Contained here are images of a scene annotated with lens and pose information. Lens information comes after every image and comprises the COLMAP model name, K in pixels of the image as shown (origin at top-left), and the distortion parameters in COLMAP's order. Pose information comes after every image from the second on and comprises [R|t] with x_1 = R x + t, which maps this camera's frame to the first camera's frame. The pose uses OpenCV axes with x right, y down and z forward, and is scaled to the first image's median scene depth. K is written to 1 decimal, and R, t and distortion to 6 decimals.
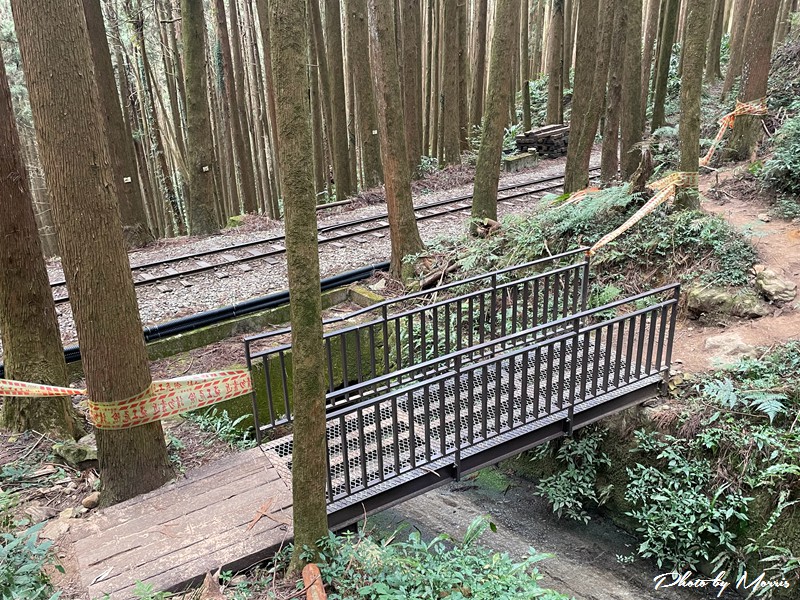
lens RADIAL K [[729.7, 0, 412.9], [0, 729.7, 297.8], [0, 0, 1]] dist [0.110284, -0.224108]
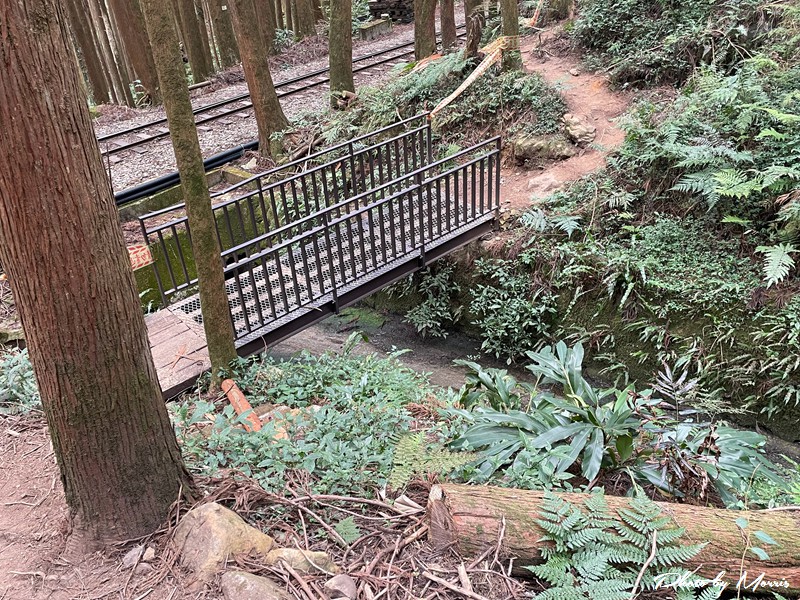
lens RADIAL K [[729.7, 0, 412.9], [0, 729.7, 297.8], [0, 0, 1]] dist [0.110284, -0.224108]
pose [[0.981358, -0.124624, 0.146305, 0.007007], [0.098122, 0.979461, 0.176147, 0.012721], [-0.165252, -0.158507, 0.973431, -0.174968]]
